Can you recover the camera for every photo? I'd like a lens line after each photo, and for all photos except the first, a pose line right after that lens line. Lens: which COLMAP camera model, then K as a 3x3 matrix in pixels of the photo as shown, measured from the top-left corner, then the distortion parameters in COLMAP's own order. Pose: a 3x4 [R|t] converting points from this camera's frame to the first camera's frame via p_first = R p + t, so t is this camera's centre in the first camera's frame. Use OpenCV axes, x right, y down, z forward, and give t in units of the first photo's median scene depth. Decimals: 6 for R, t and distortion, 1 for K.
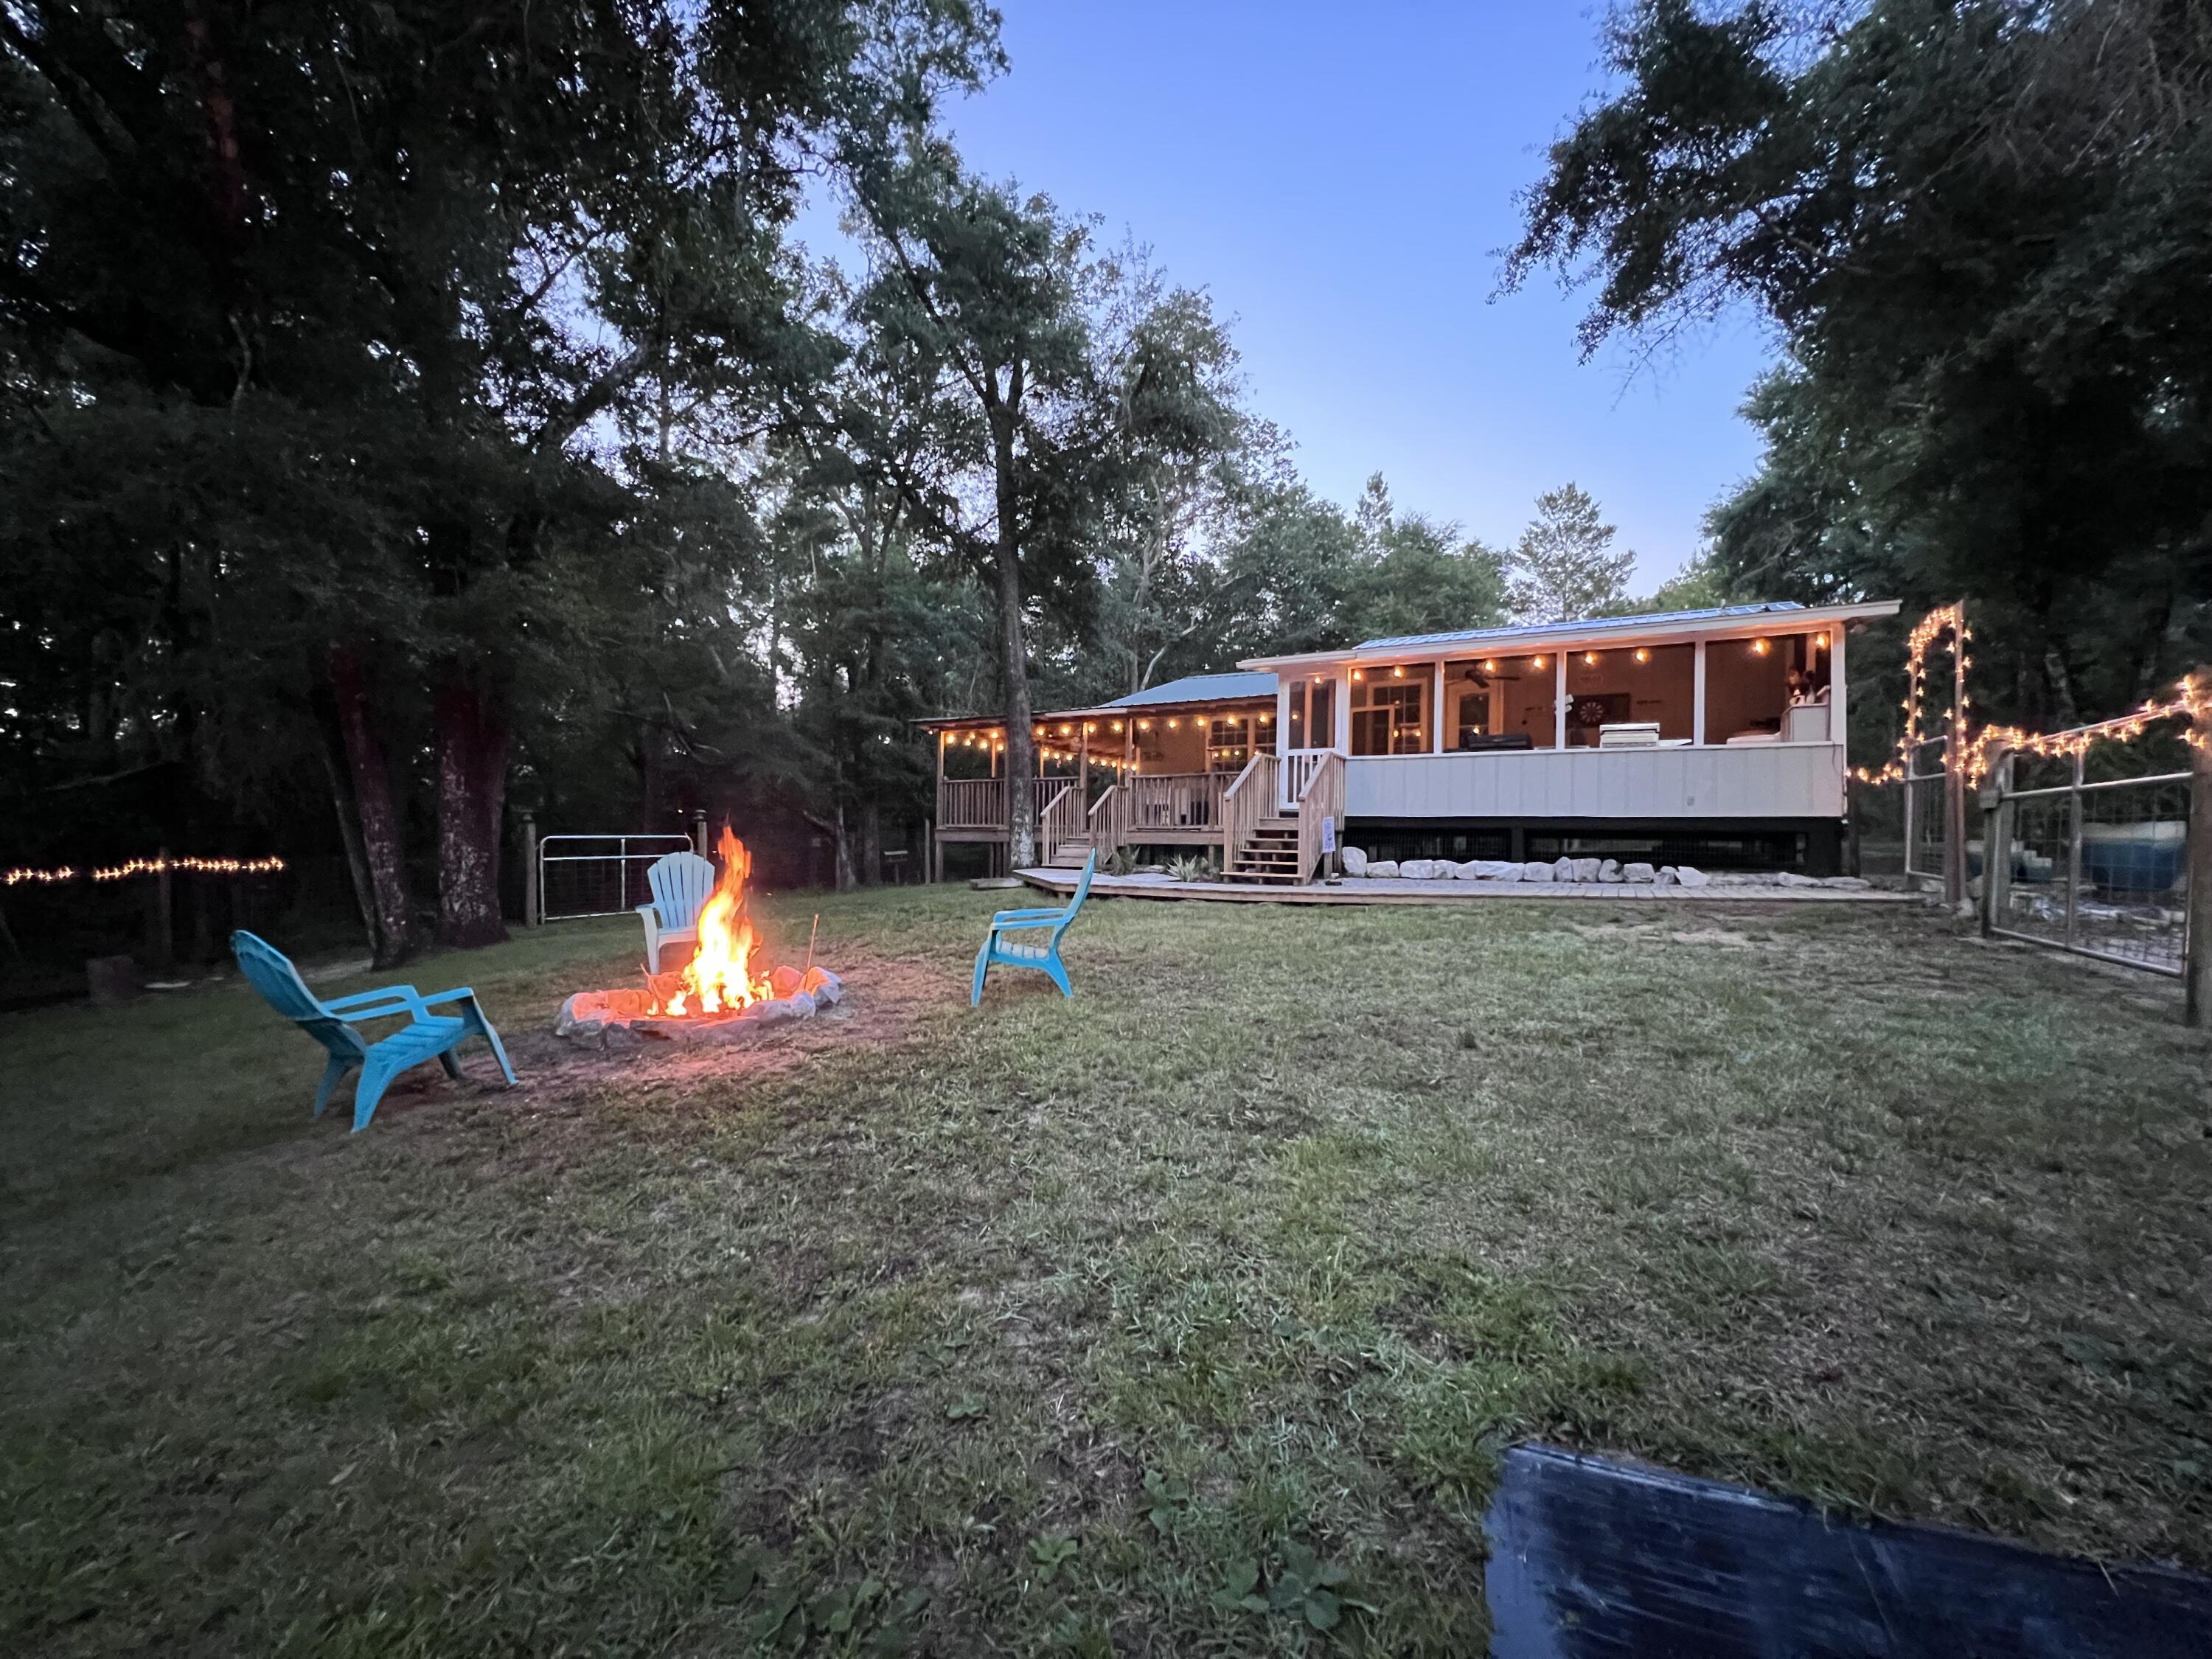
lens RADIAL K [[876.8, 0, 1107.1], [0, 876.8, 828.7], [0, 0, 1]] dist [-0.002076, -0.000188]
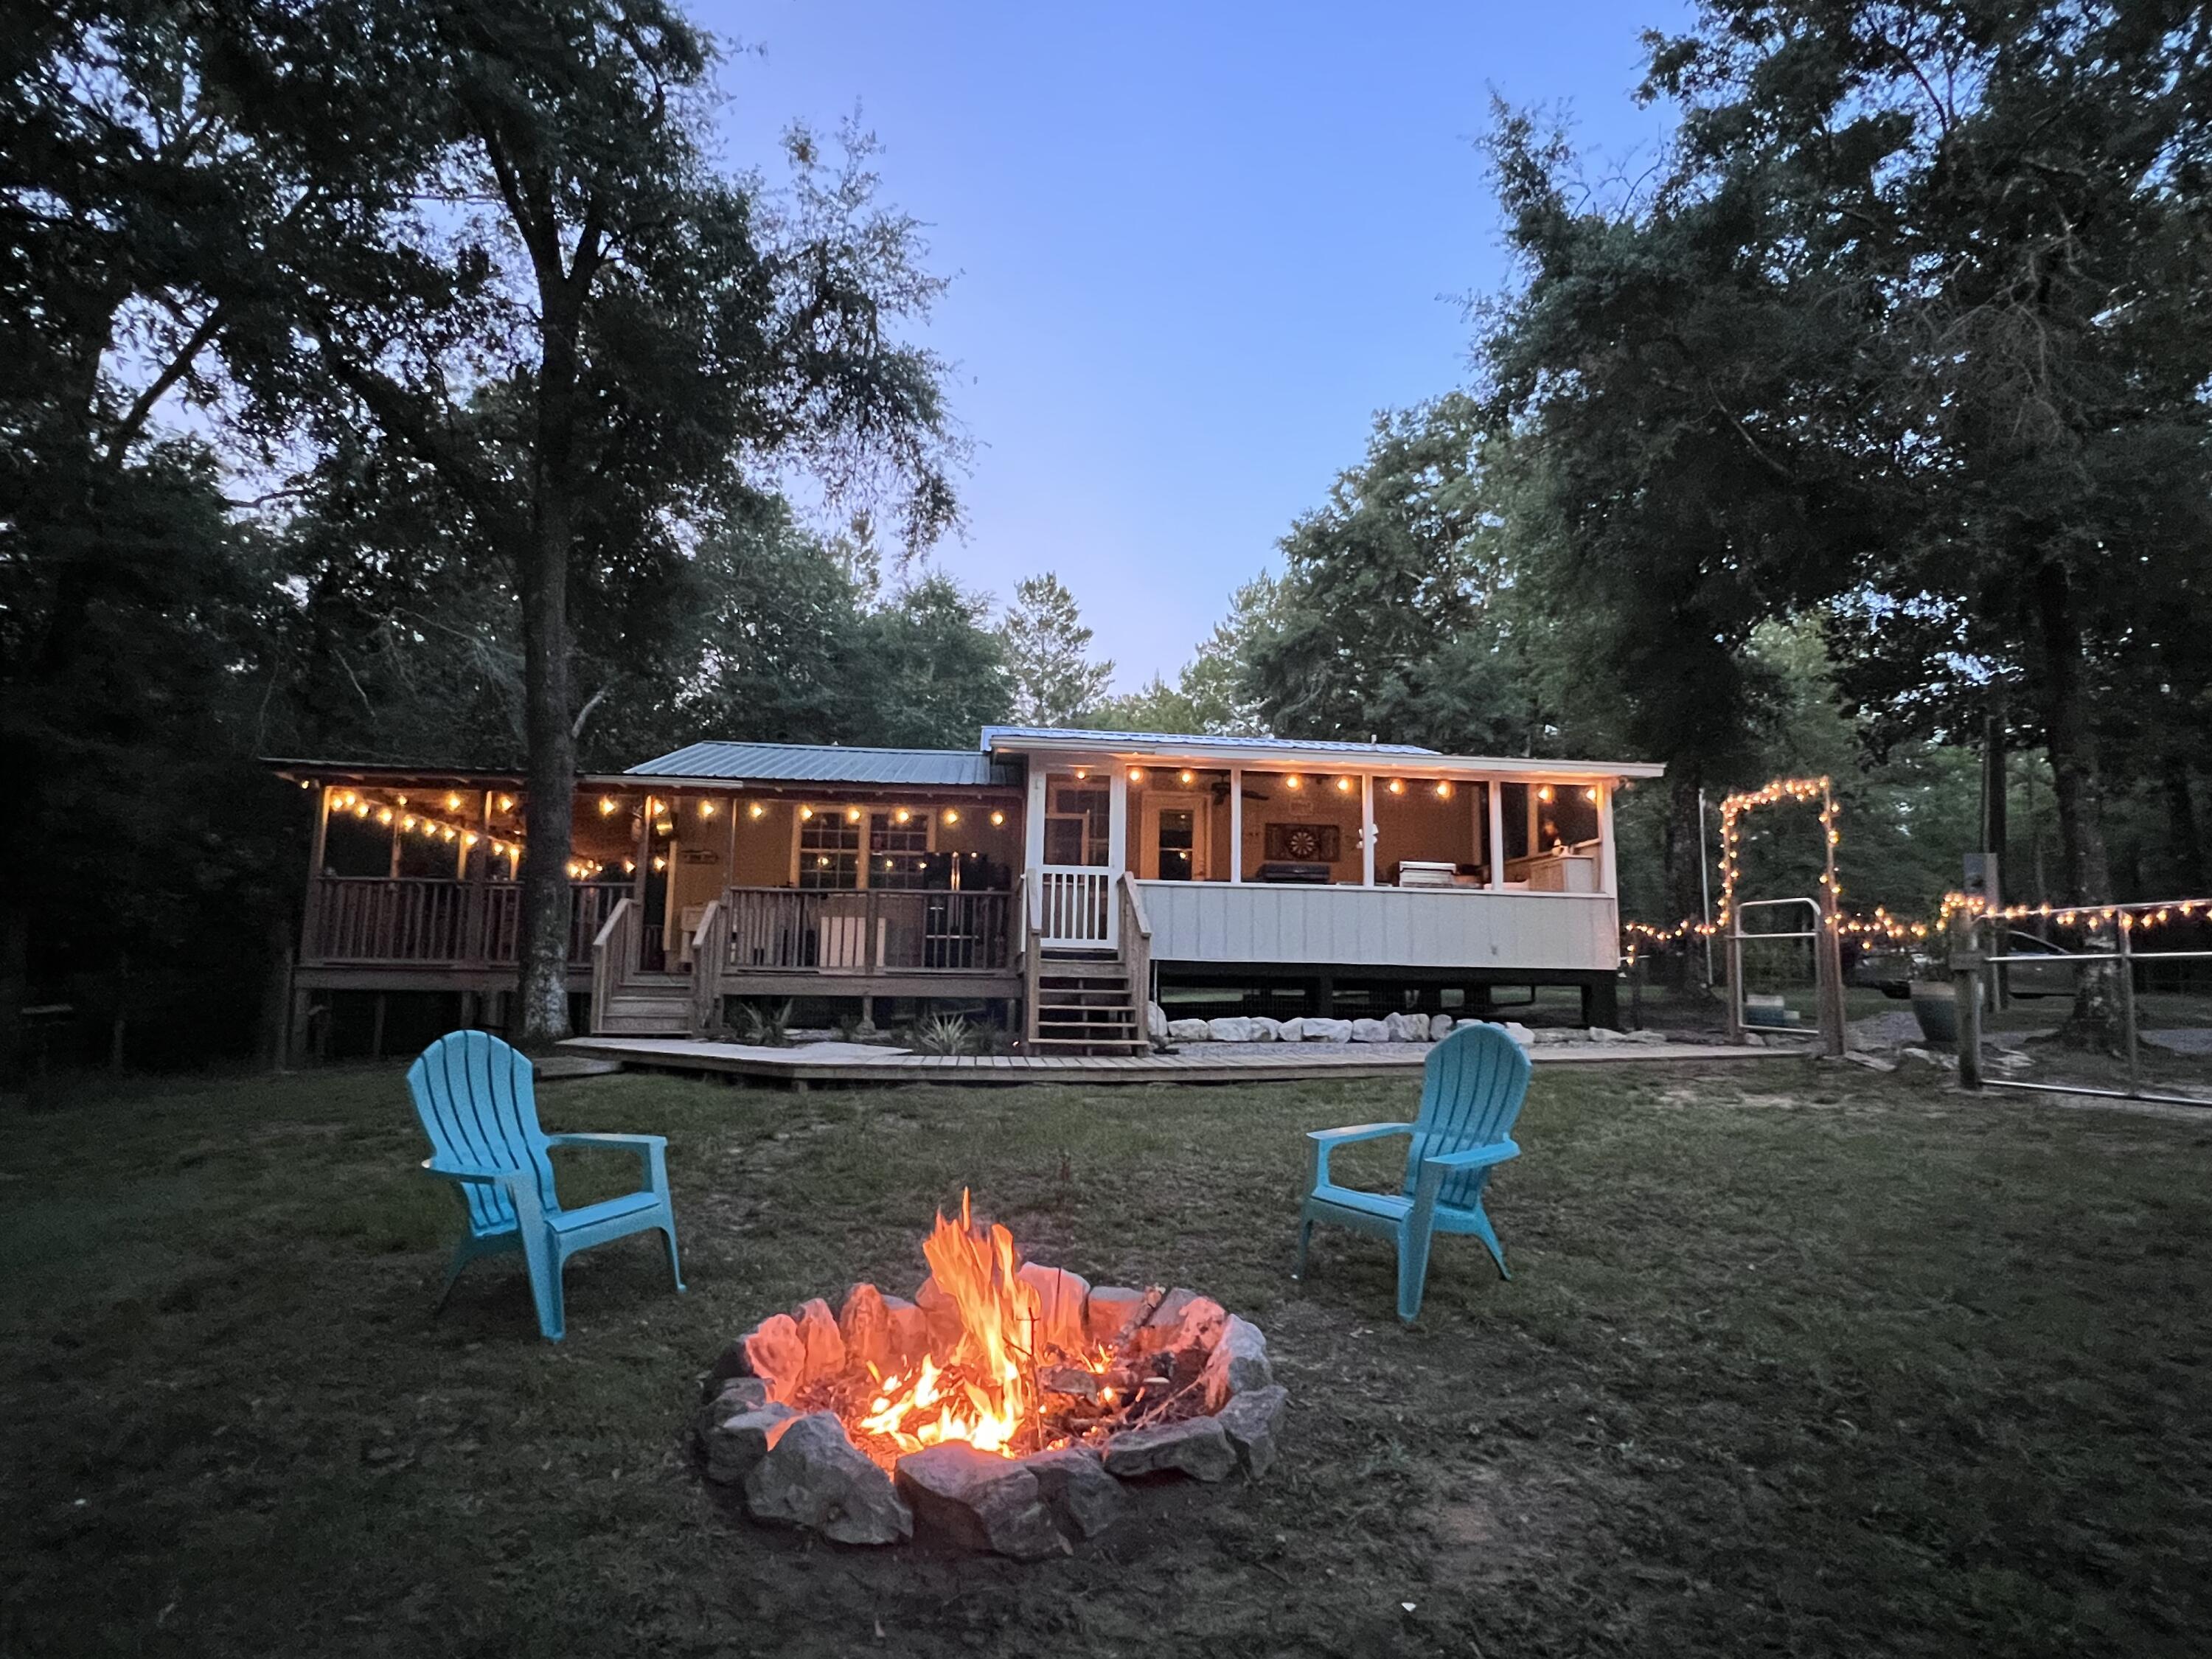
lens RADIAL K [[1171.4, 0, 1106.8], [0, 1171.4, 832.7], [0, 0, 1]] dist [0.000868, -0.000438]
pose [[0.806892, 0.079637, 0.585306, -0.364047], [-0.012705, 0.992981, -0.117591, -0.003636], [-0.590562, 0.087447, 0.802240, 0.212314]]
